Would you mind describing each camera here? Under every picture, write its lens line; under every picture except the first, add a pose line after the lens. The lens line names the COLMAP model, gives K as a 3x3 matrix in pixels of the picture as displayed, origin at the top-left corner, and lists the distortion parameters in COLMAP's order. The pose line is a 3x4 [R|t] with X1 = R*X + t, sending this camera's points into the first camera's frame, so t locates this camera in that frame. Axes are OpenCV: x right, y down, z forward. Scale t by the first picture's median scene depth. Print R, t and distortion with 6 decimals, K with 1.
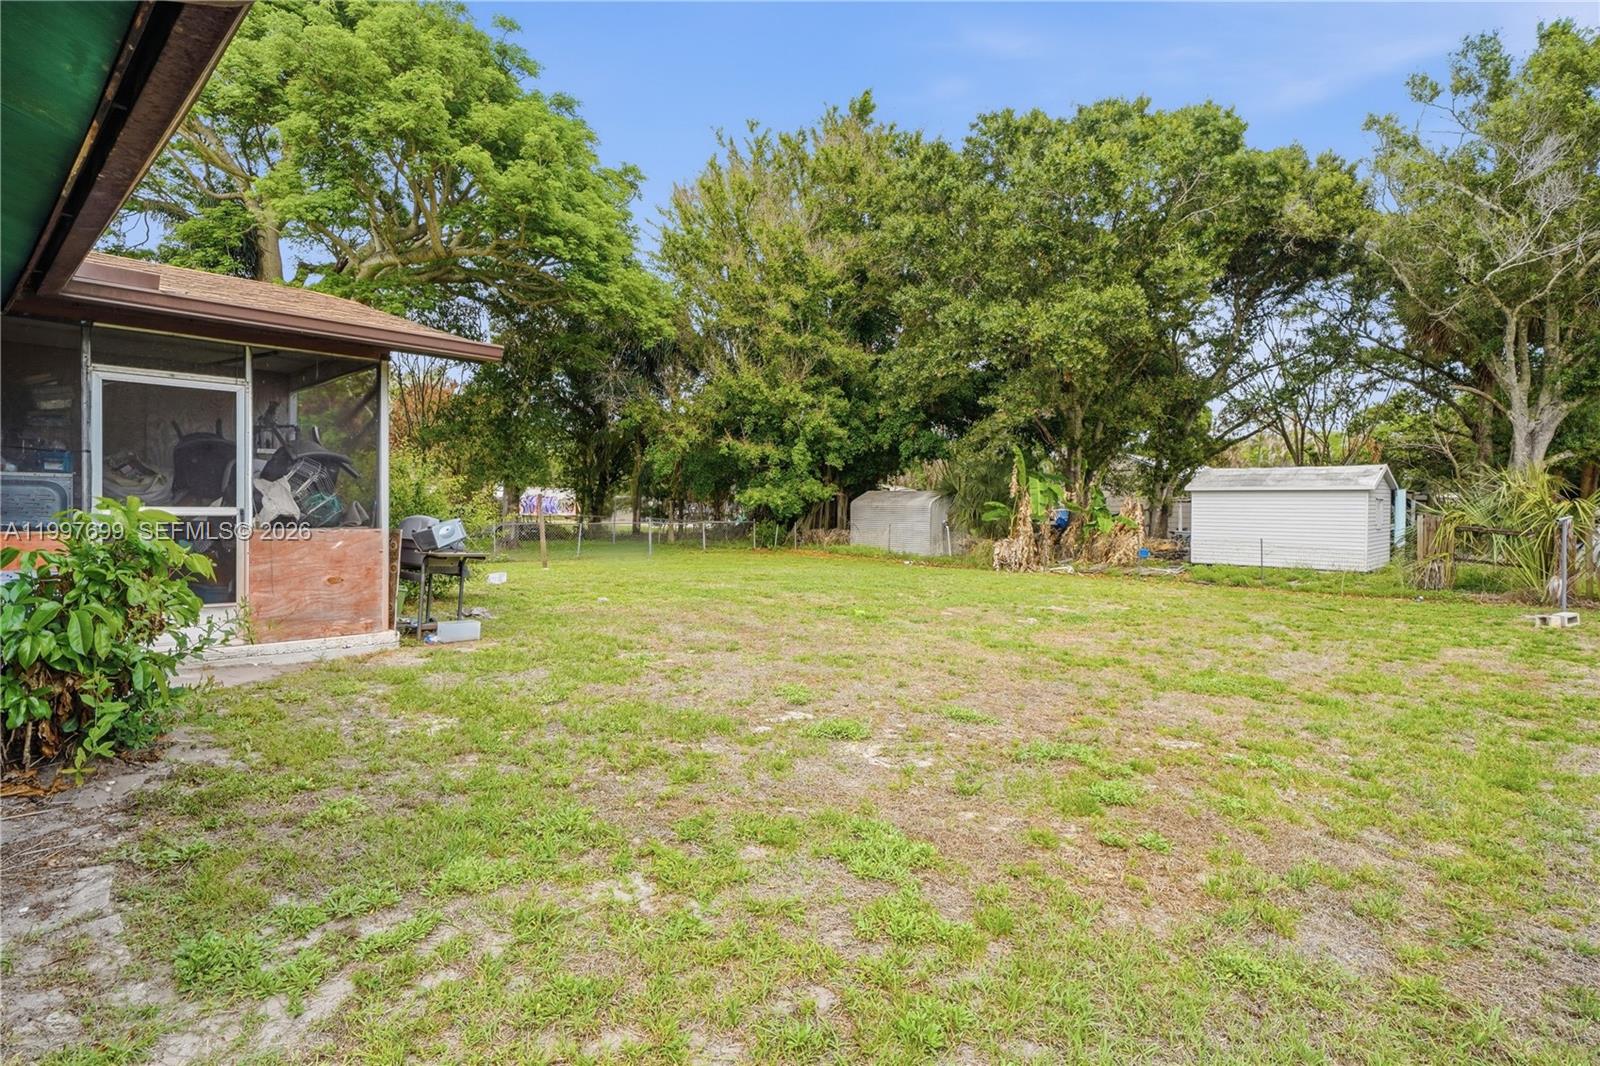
lens RADIAL K [[817.4, 0, 795.2], [0, 817.4, 525.8], [0, 0, 1]] dist [0.001727, 0.000384]
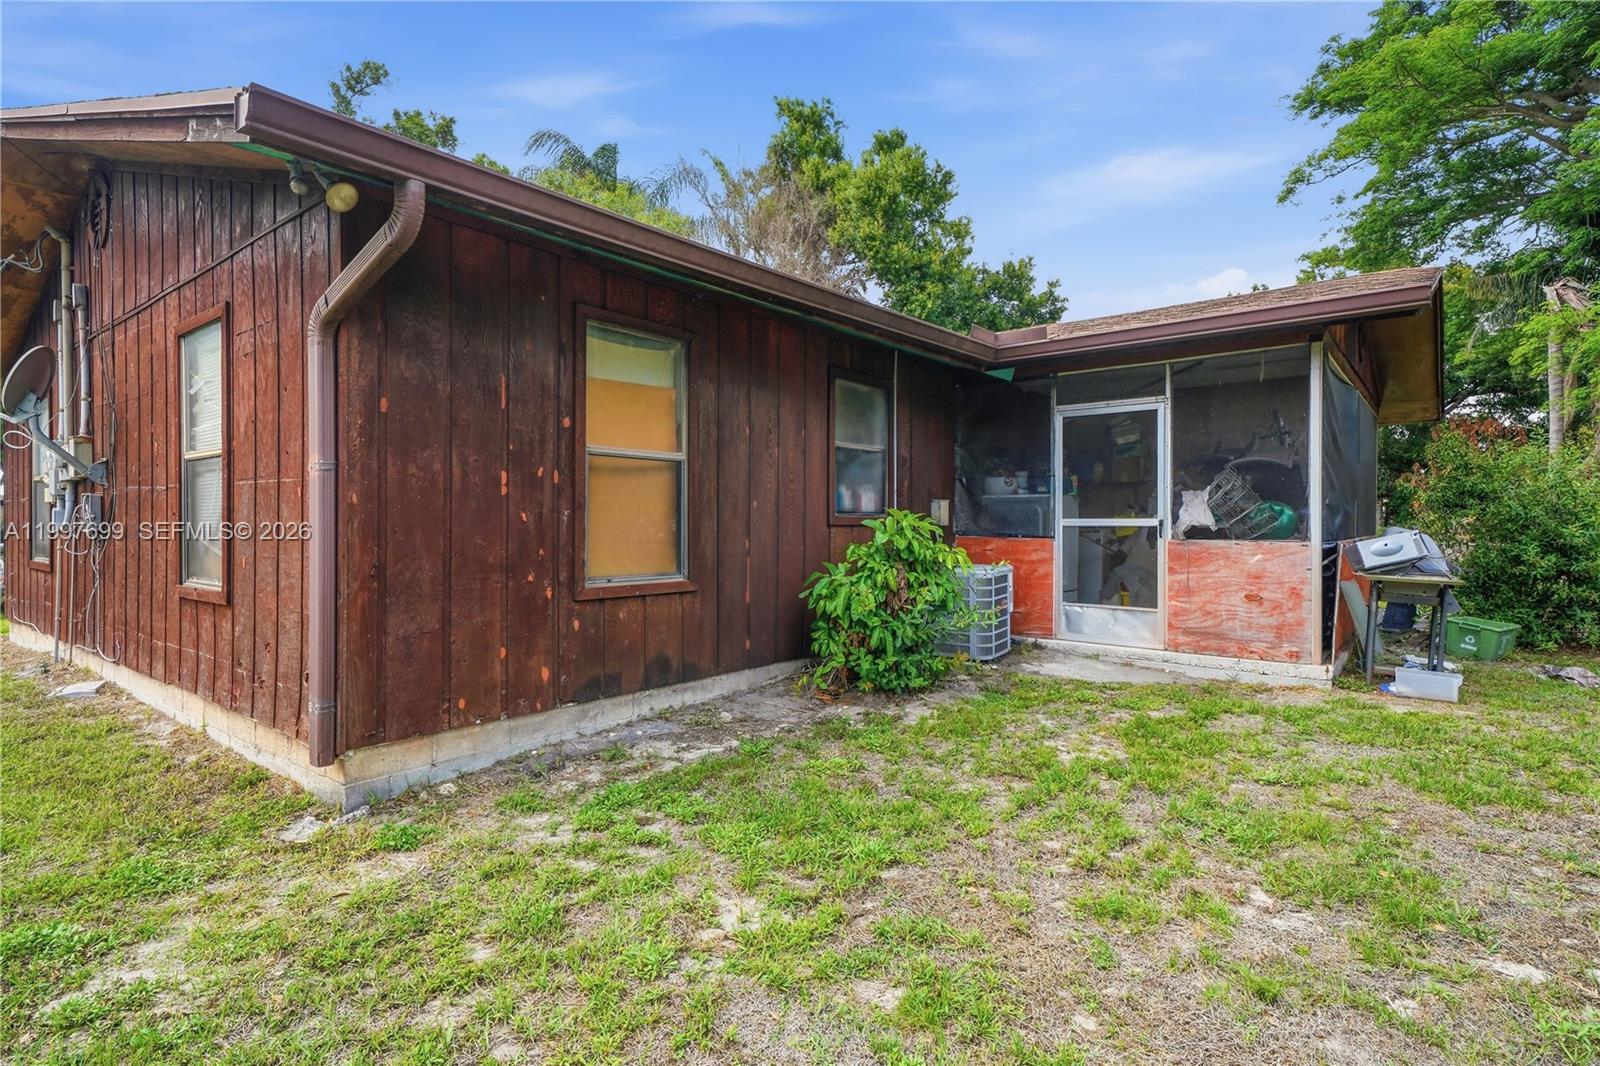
lens RADIAL K [[817.4, 0, 795.2], [0, 817.4, 525.8], [0, 0, 1]] dist [0.001727, 0.000384]
pose [[0.073548, -0.006099, -0.997273, 0.339562], [-0.022837, 0.999709, -0.007799, 0.005754], [0.997030, 0.023348, 0.073388, 0.465064]]
